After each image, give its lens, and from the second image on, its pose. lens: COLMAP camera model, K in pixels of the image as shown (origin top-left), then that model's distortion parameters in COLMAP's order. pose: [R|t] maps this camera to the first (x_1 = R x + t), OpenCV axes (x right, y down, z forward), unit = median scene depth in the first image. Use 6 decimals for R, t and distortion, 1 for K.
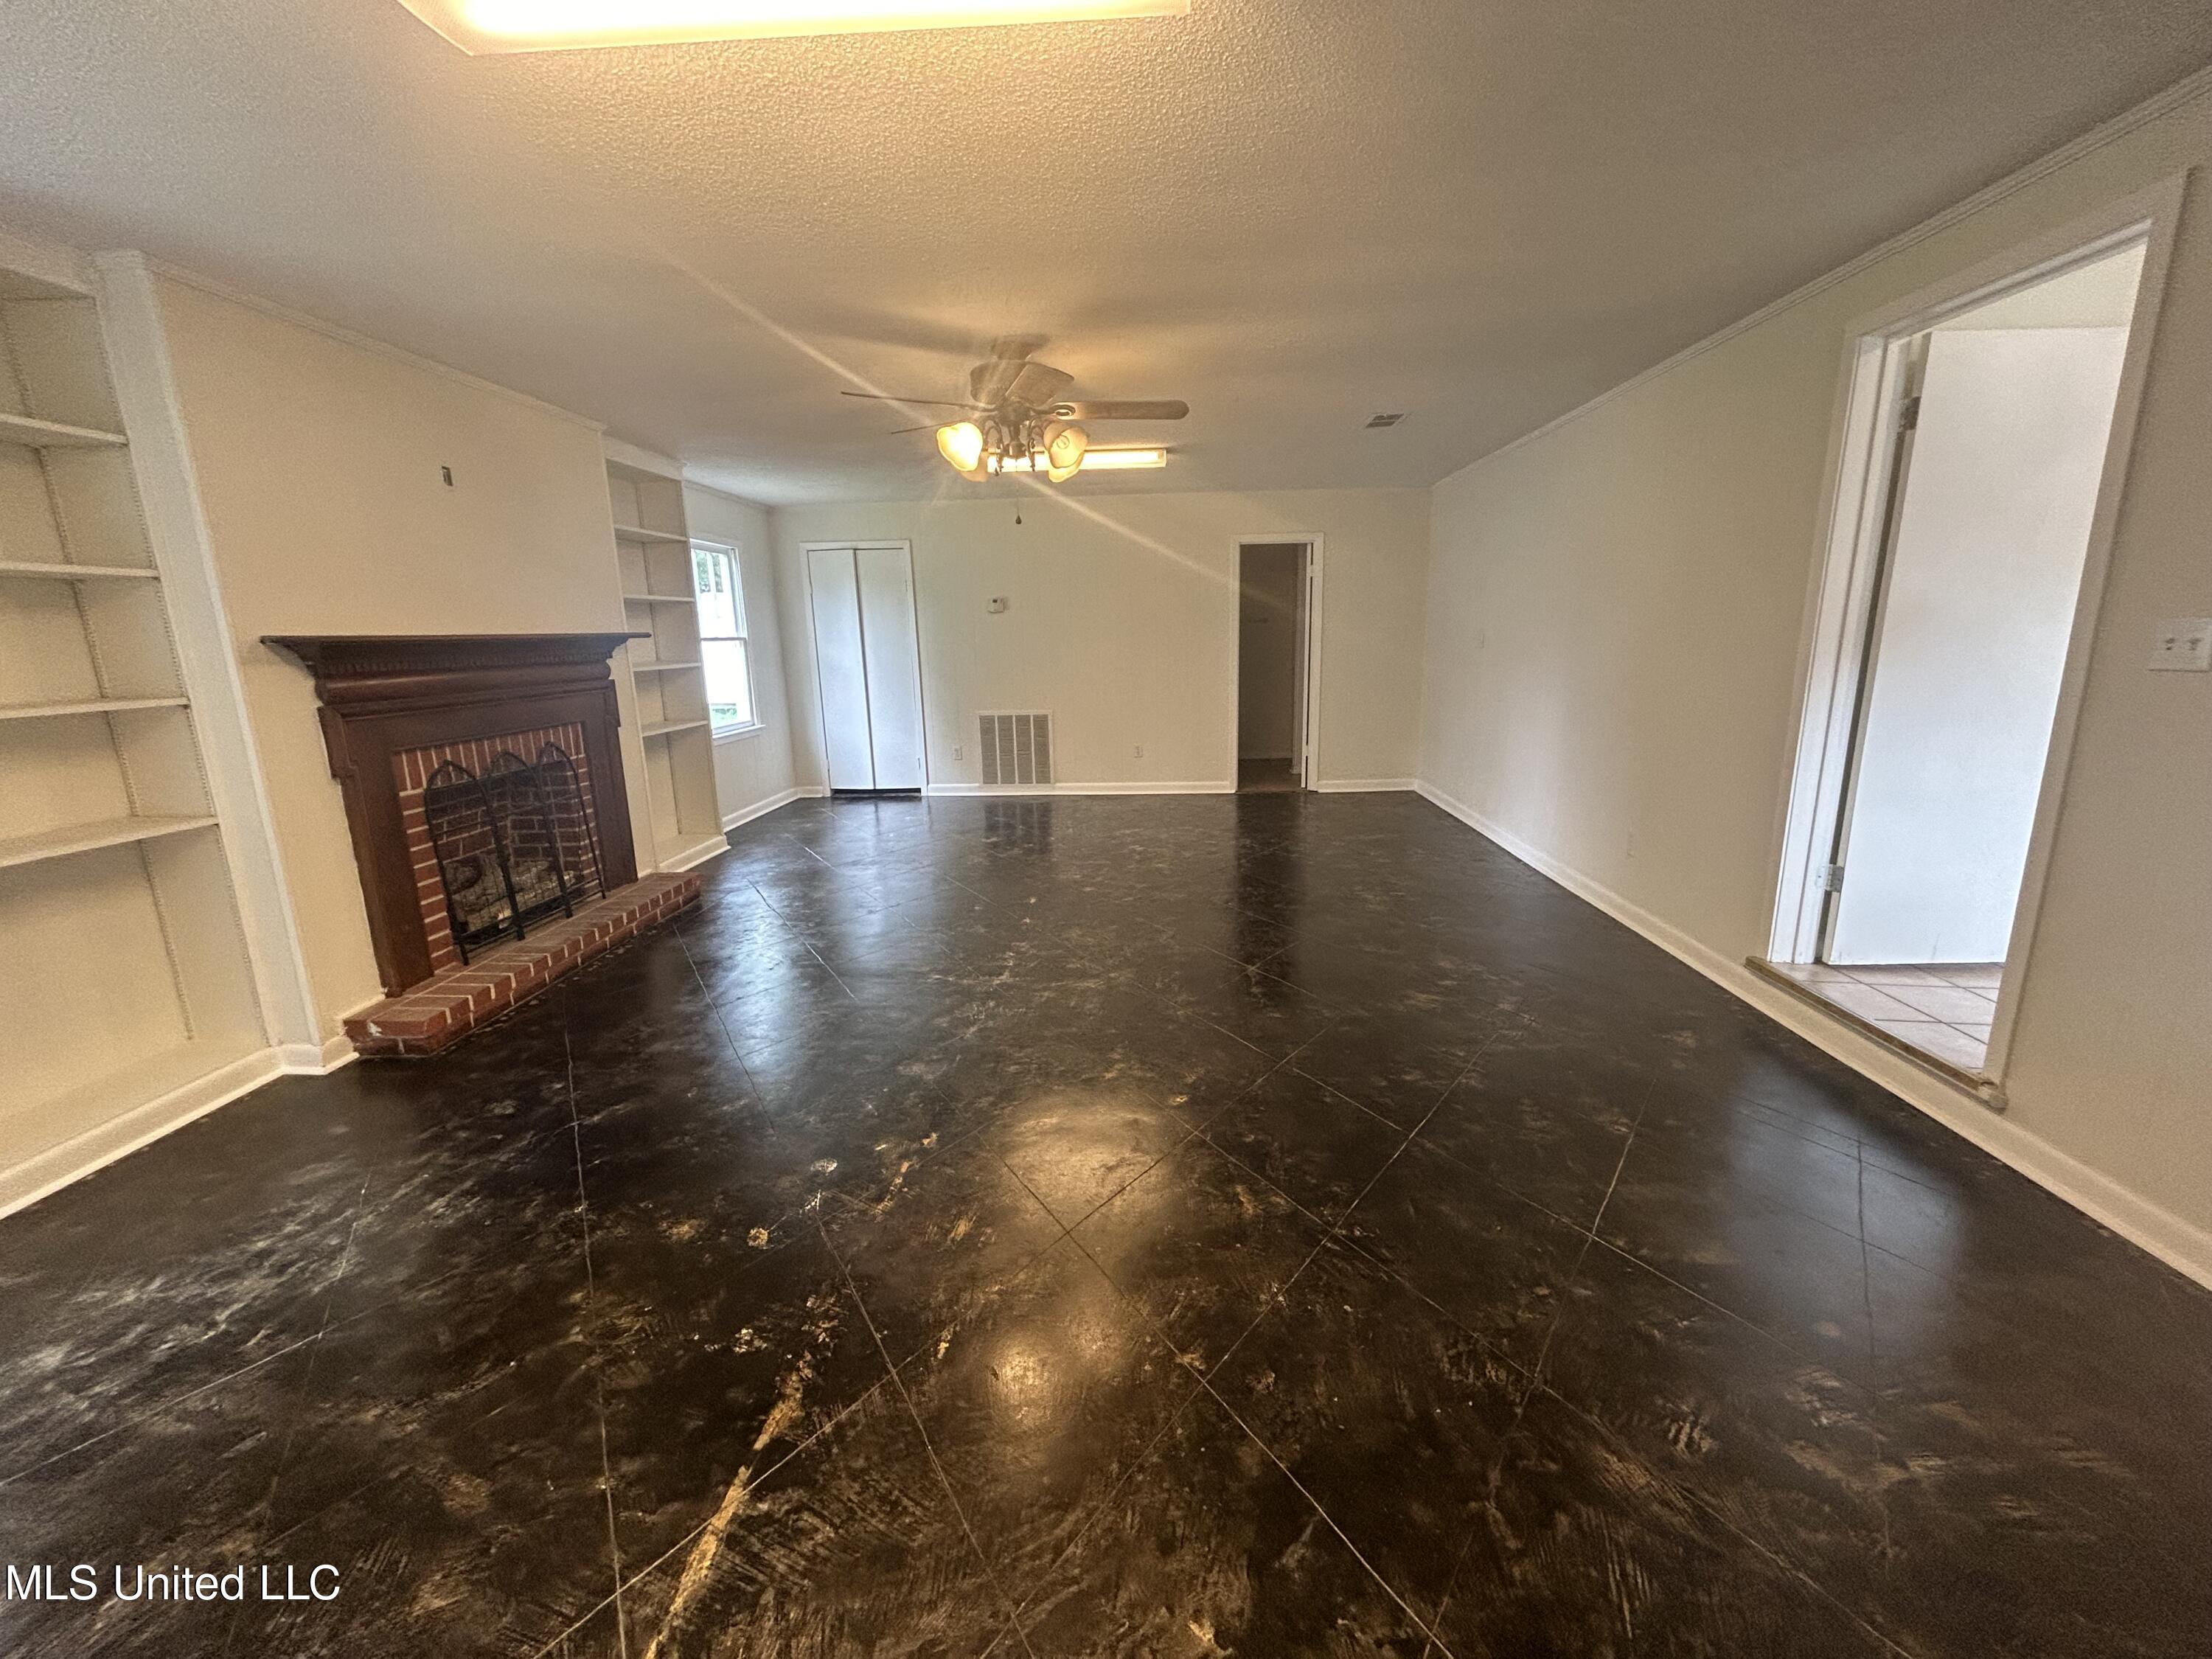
lens RADIAL K [[892.1, 0, 1106.0], [0, 892.1, 829.5], [0, 0, 1]] dist [-0.005365, 0.000288]
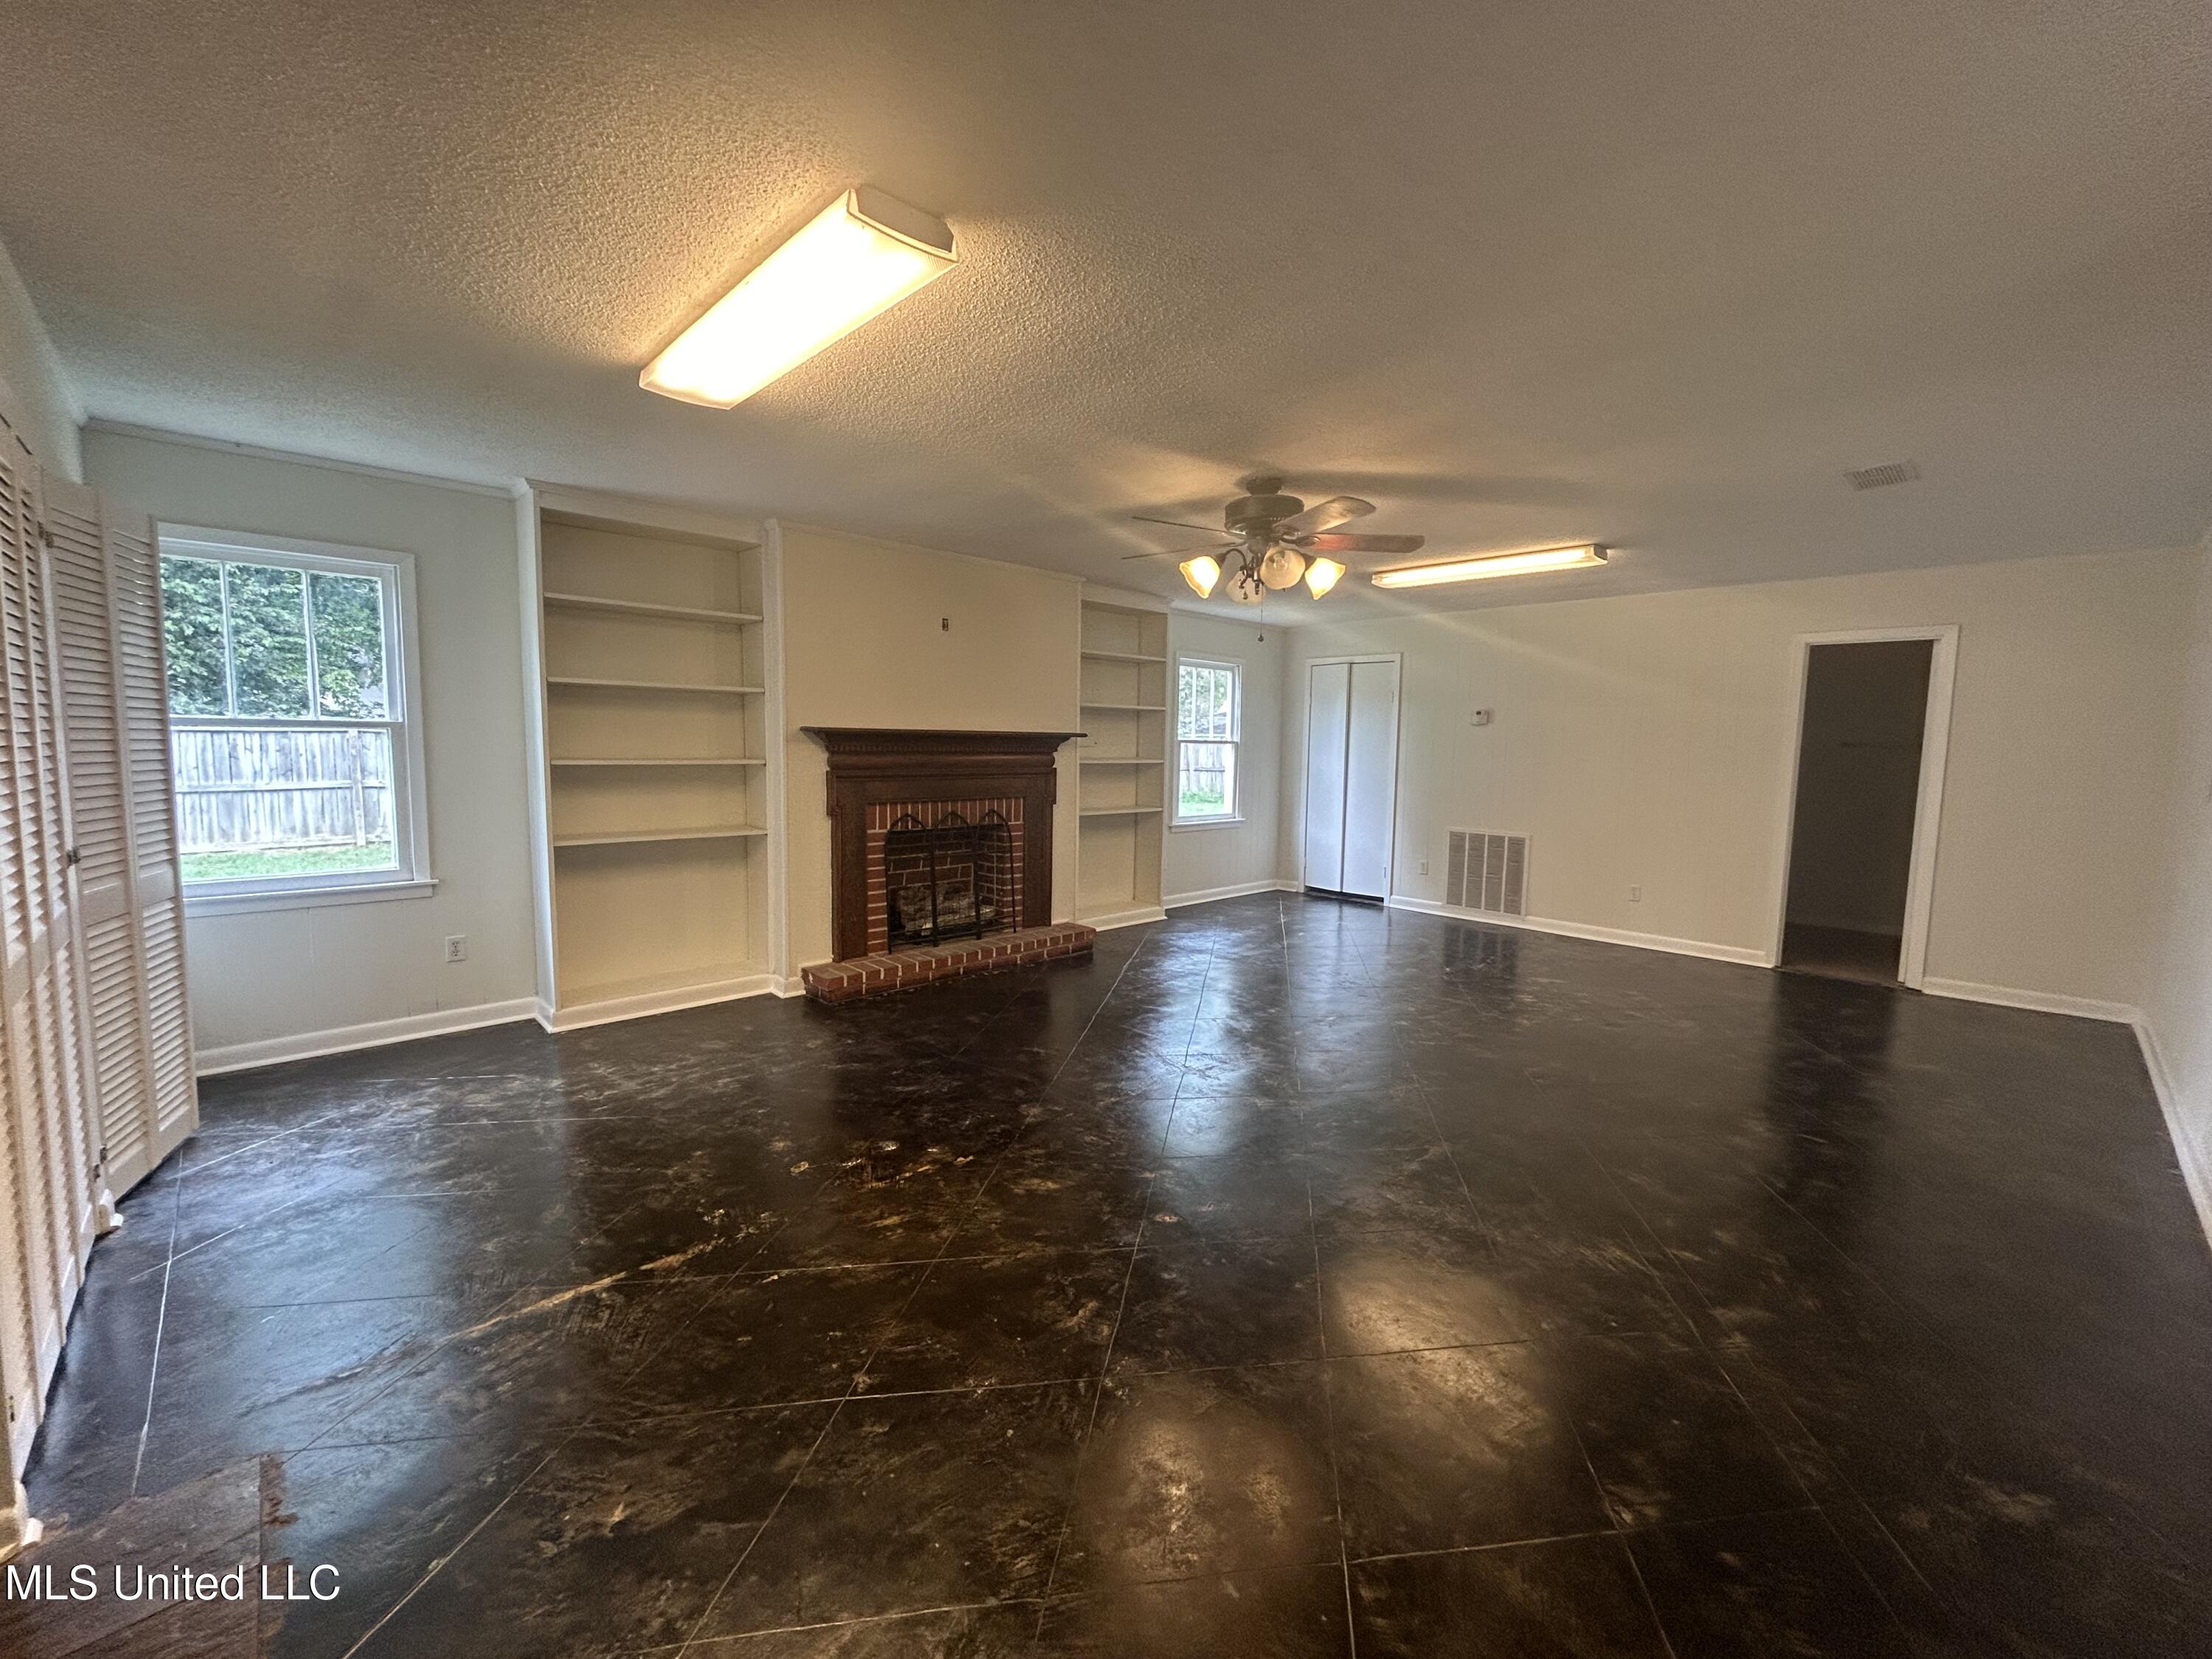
lens RADIAL K [[892.1, 0, 1106.0], [0, 892.1, 829.5], [0, 0, 1]] dist [-0.005365, 0.000288]
pose [[0.730901, 0.102553, -0.674735, 0.396410], [-0.180887, 0.982398, -0.046629, -0.033775], [0.658076, 0.156132, 0.736586, 0.109090]]
